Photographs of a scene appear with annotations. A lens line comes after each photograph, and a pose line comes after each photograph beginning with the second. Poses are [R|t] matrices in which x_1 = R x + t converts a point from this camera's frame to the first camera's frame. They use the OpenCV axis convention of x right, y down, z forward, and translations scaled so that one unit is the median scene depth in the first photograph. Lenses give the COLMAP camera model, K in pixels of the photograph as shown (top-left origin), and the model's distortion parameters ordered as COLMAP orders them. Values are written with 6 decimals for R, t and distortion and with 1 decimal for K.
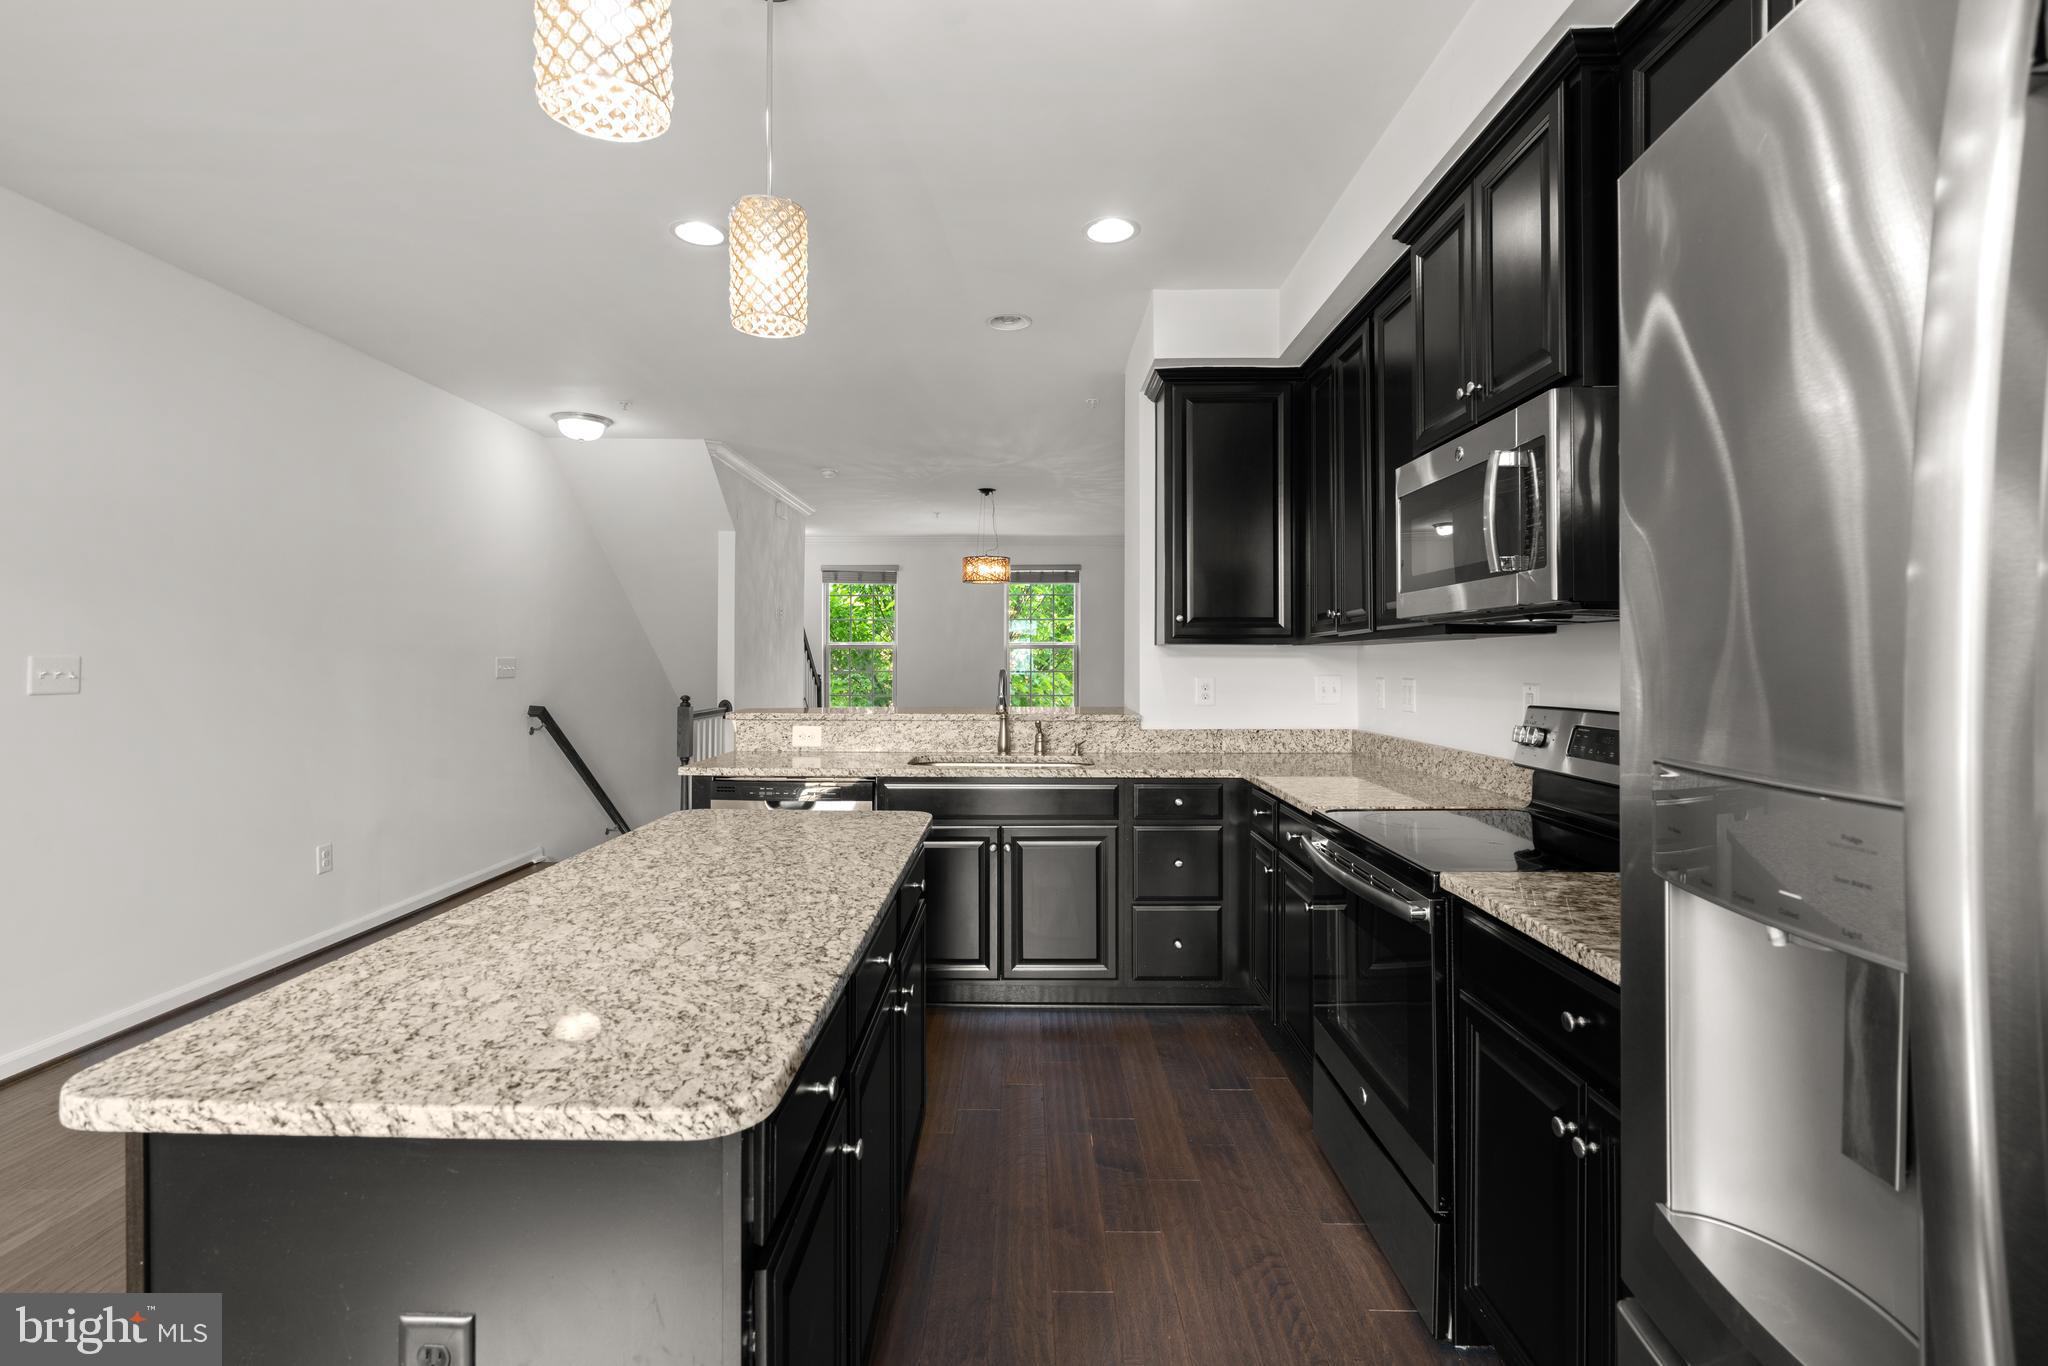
lens RADIAL K [[927.9, 0, 1013.5], [0, 927.9, 668.4], [0, 0, 1]] dist [-0.011876, 0.006683]
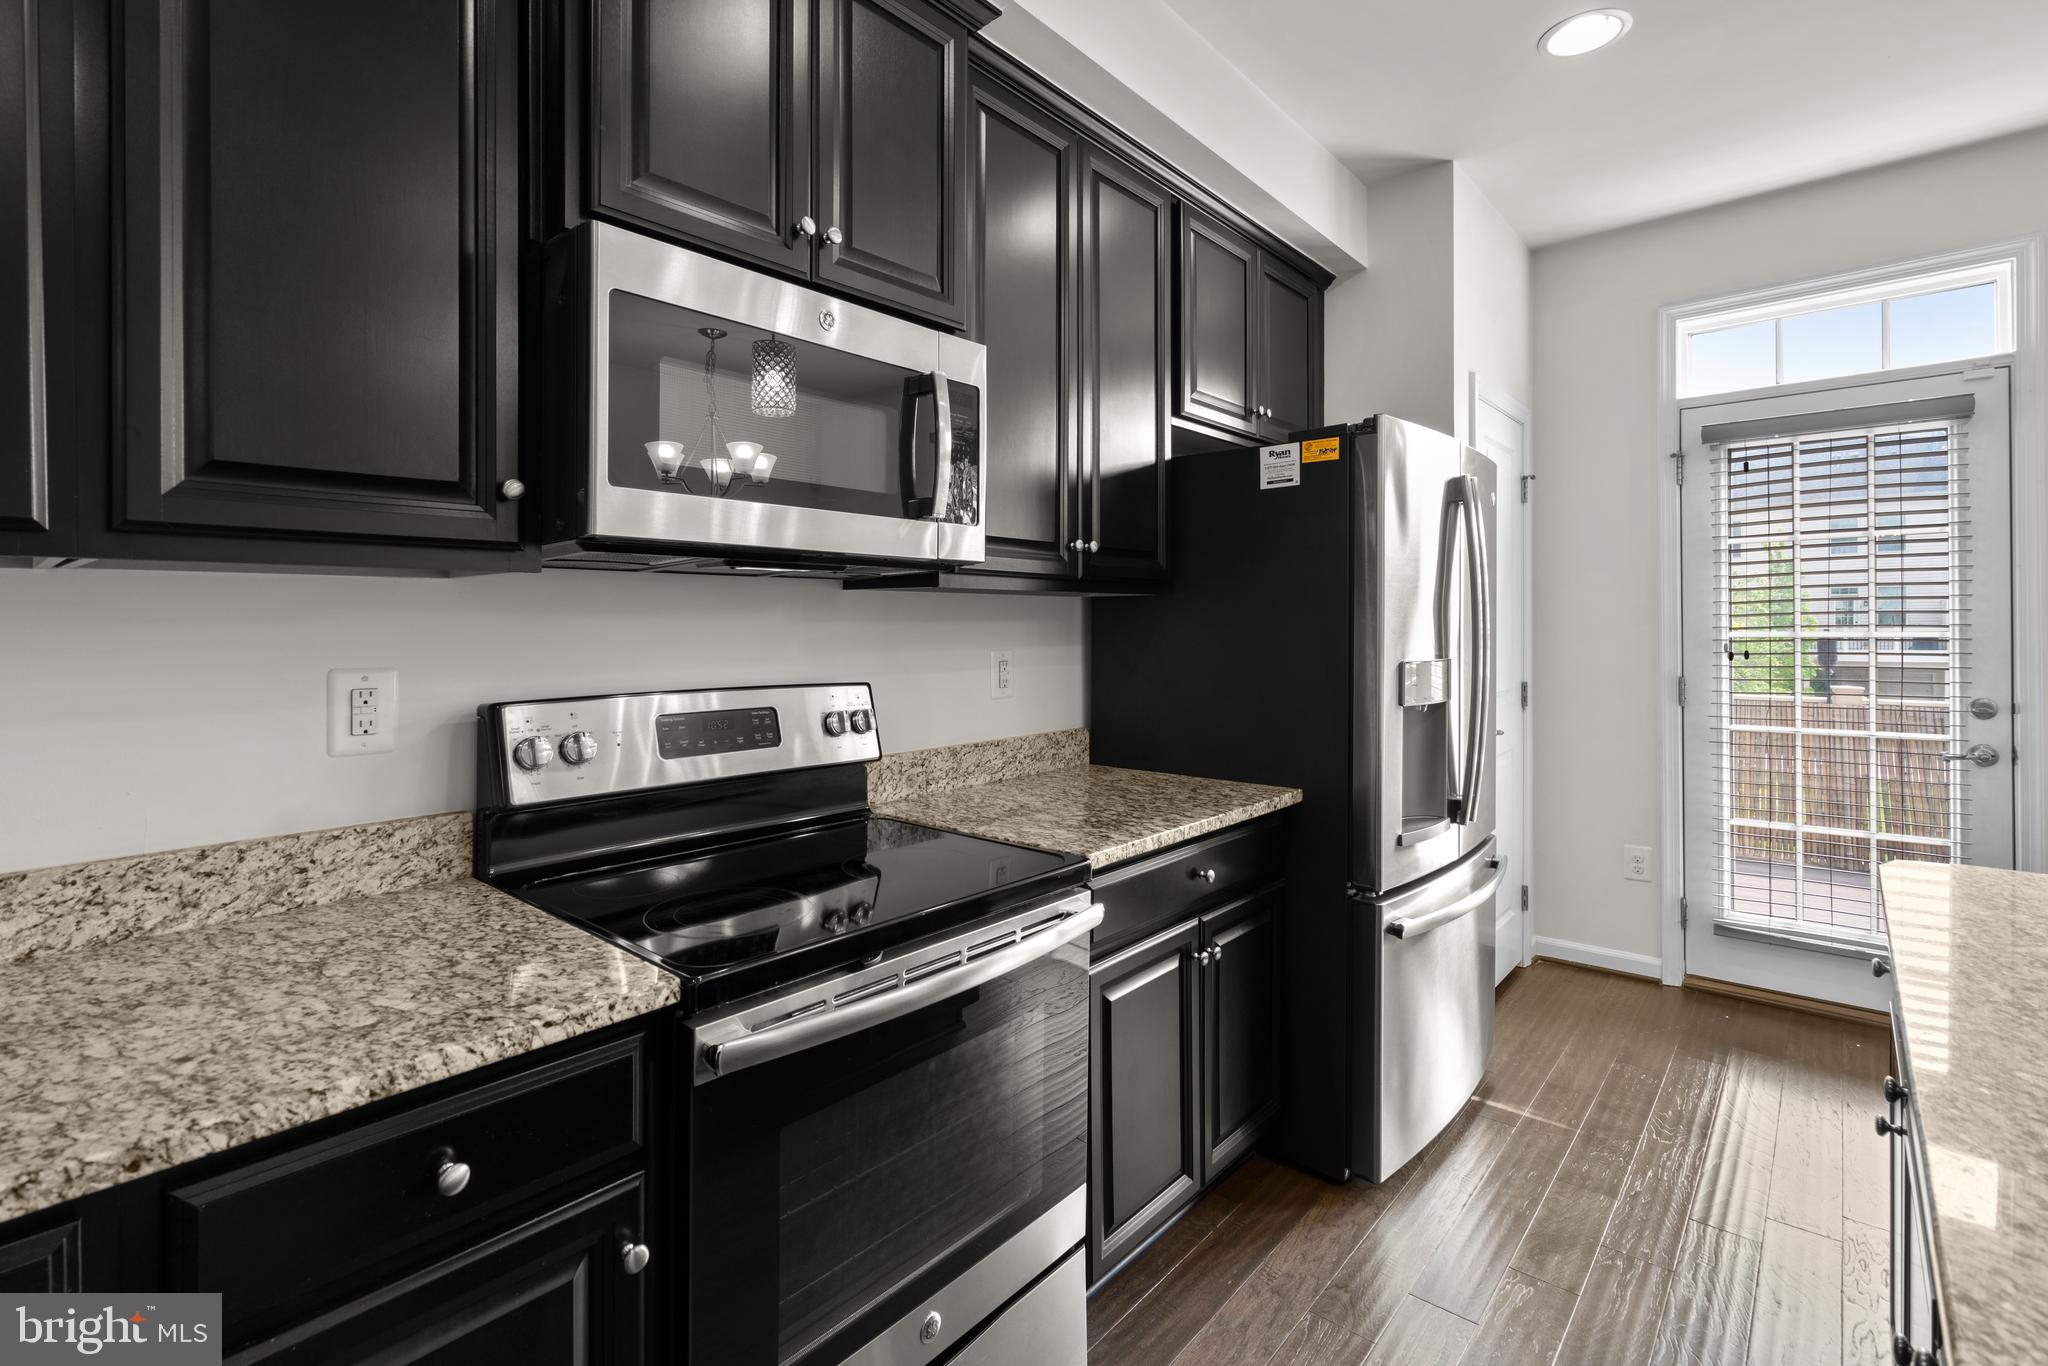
lens RADIAL K [[950.9, 0, 994.6], [0, 950.9, 622.3], [0, 0, 1]] dist [-0.000925, 0.000418]
pose [[-0.754383, -0.000561, 0.656434, -0.037472], [0.003901, 0.999978, 0.005338, -0.006932], [-0.656423, 0.006588, -0.754365, 0.766455]]
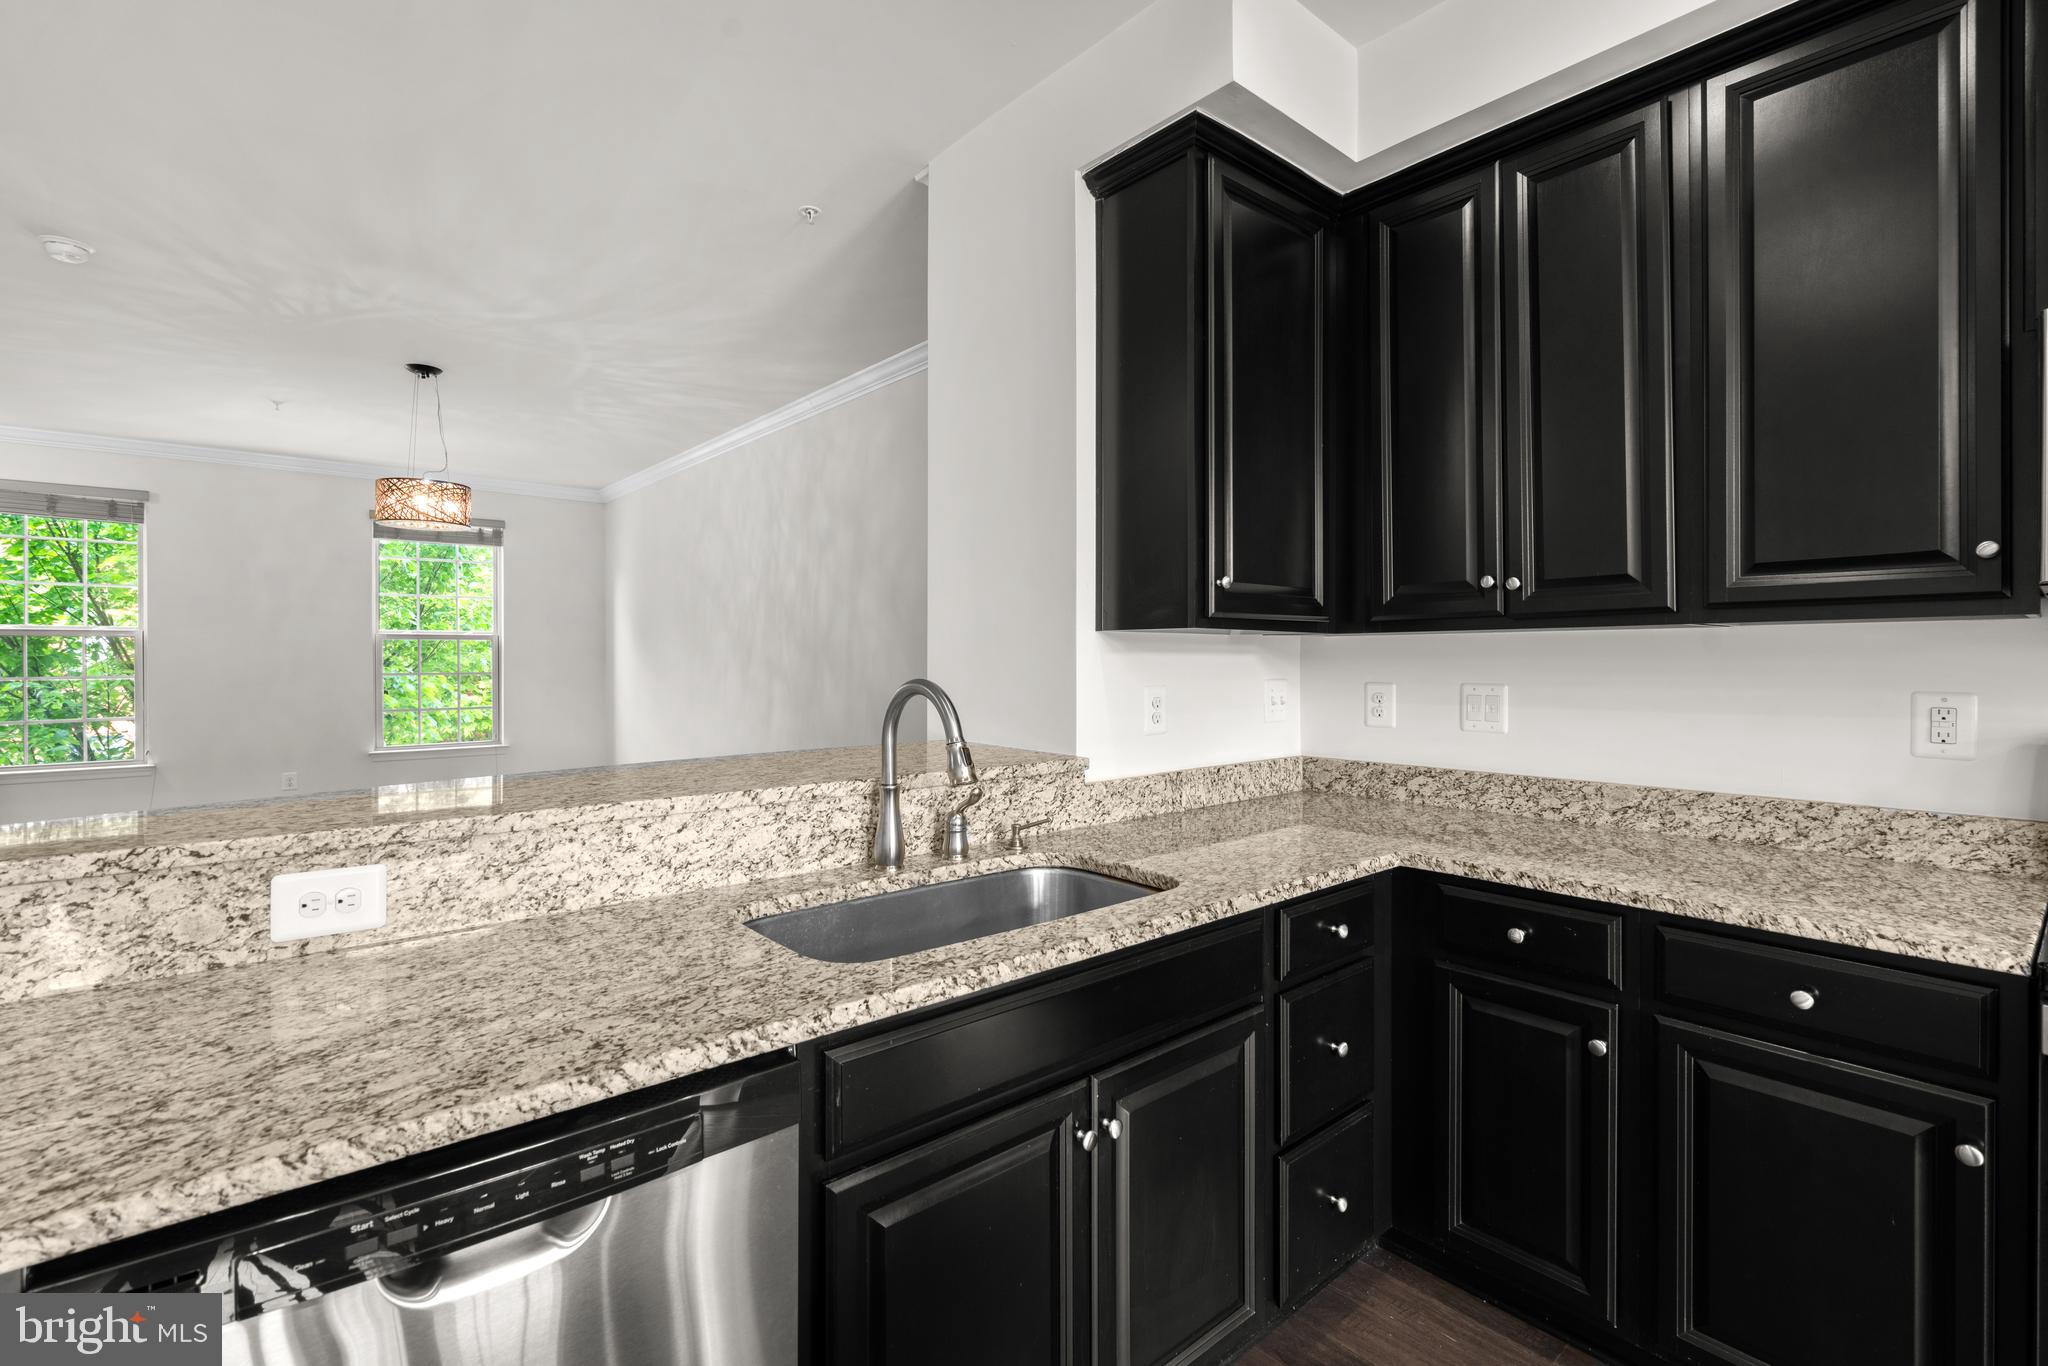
lens RADIAL K [[927.9, 0, 1013.5], [0, 927.9, 668.4], [0, 0, 1]] dist [-0.011876, 0.006683]
pose [[0.759969, -0.010841, 0.649869, -0.250380], [0.007754, 0.999941, 0.007613, -0.007060], [-0.649913, -0.000746, 0.760008, 0.611133]]
